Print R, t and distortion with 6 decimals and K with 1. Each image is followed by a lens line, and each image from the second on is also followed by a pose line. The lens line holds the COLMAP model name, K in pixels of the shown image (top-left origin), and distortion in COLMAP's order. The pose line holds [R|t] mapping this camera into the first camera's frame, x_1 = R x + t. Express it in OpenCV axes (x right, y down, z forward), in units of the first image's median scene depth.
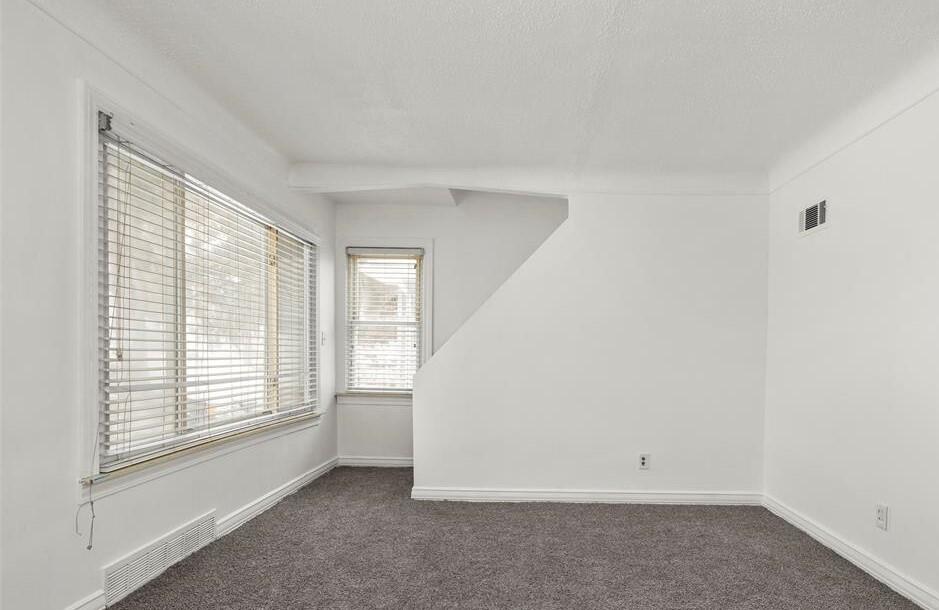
lens RADIAL K [[615.2, 0, 577.8], [0, 615.2, 370.9], [0, 0, 1]] dist [-0.003300, -0.006312]
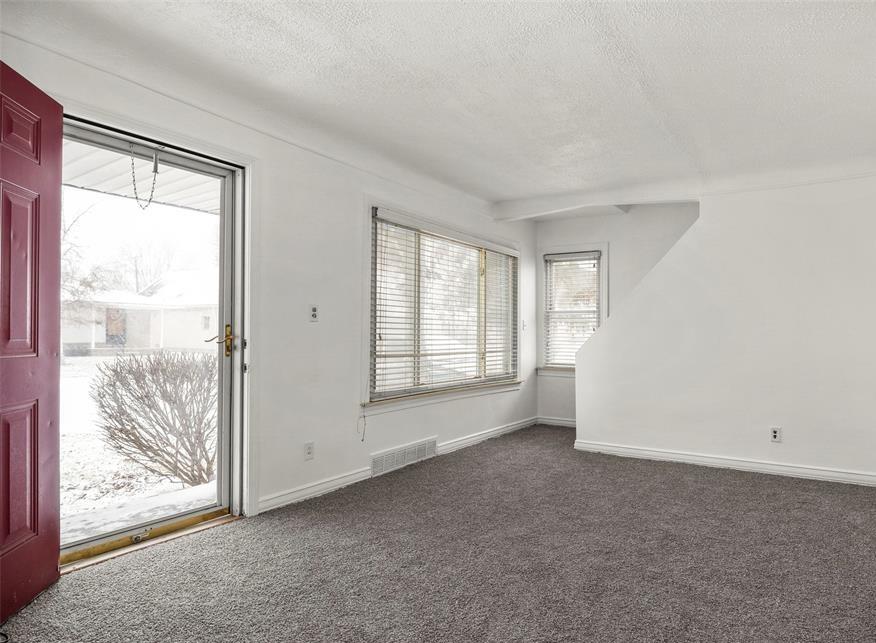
lens RADIAL K [[563.4, 0, 442.6], [0, 563.4, 317.3], [0, 0, 1]] dist [-0.042780, -0.001232]
pose [[0.817703, -0.024347, -0.575126, 0.190705], [-0.012198, 0.998148, -0.059598, 0.006930], [0.575512, 0.055748, 0.815891, -0.133329]]
